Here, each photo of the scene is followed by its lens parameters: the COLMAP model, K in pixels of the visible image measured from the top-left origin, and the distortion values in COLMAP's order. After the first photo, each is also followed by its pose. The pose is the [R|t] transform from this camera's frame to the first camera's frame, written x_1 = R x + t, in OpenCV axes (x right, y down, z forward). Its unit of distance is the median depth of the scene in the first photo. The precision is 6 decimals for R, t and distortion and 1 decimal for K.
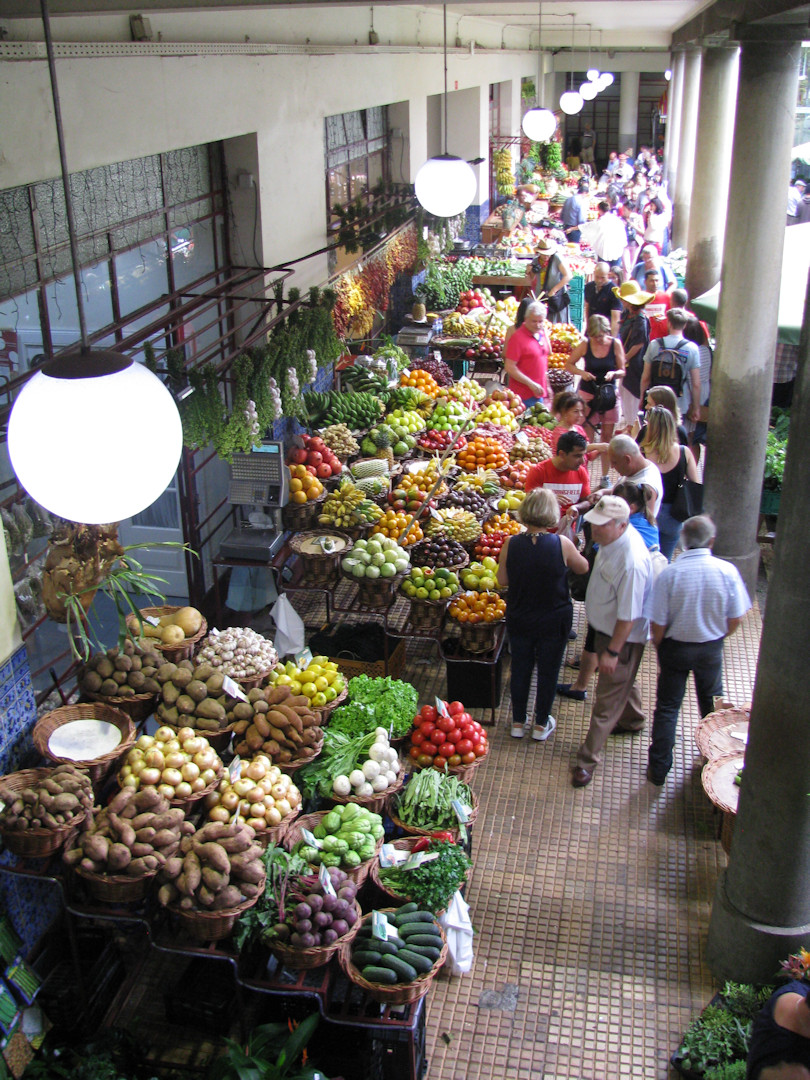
lens RADIAL K [[1140.1, 0, 404.9], [0, 1140.1, 540.4], [0, 0, 1]] dist [0.002530, 0.000000]
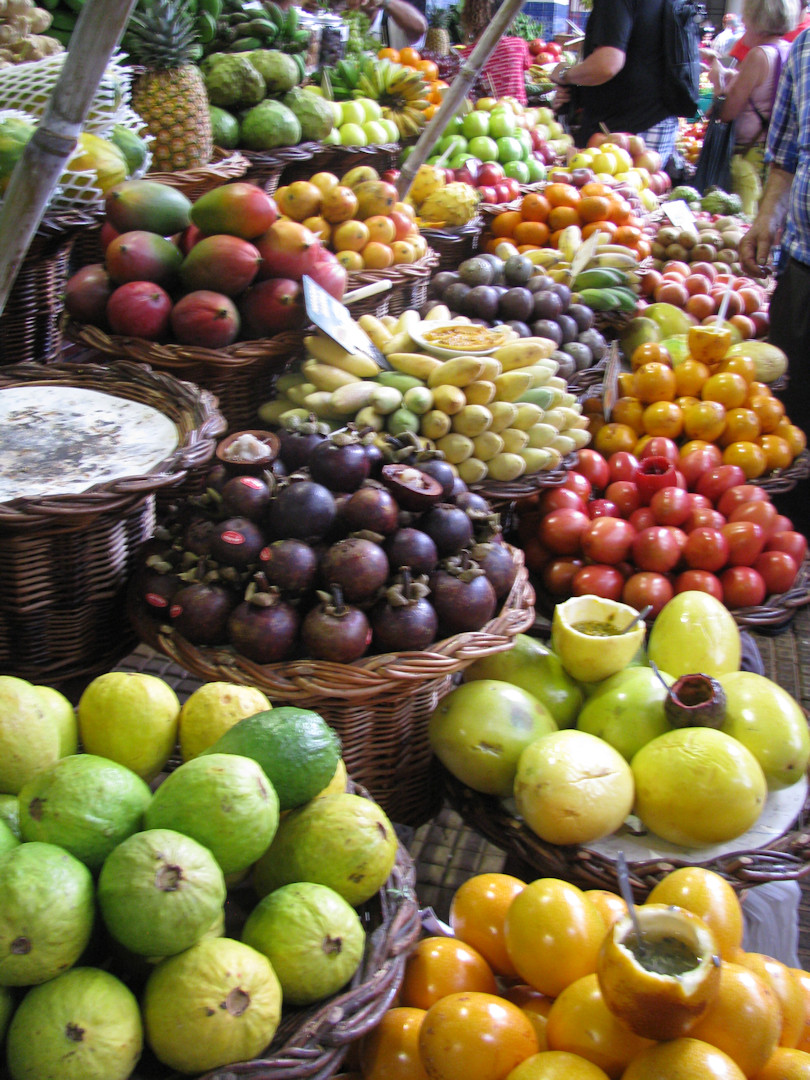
lens RADIAL K [[1140.1, 0, 405.2], [0, 1140.1, 540.1], [0, 0, 1]] dist [0.002530, 0.000000]
pose [[0.998125, 0.051612, -0.032912, 0.045459], [-0.050815, 0.998405, 0.024606, 0.006235], [0.034129, -0.022888, 0.999155, 0.824696]]
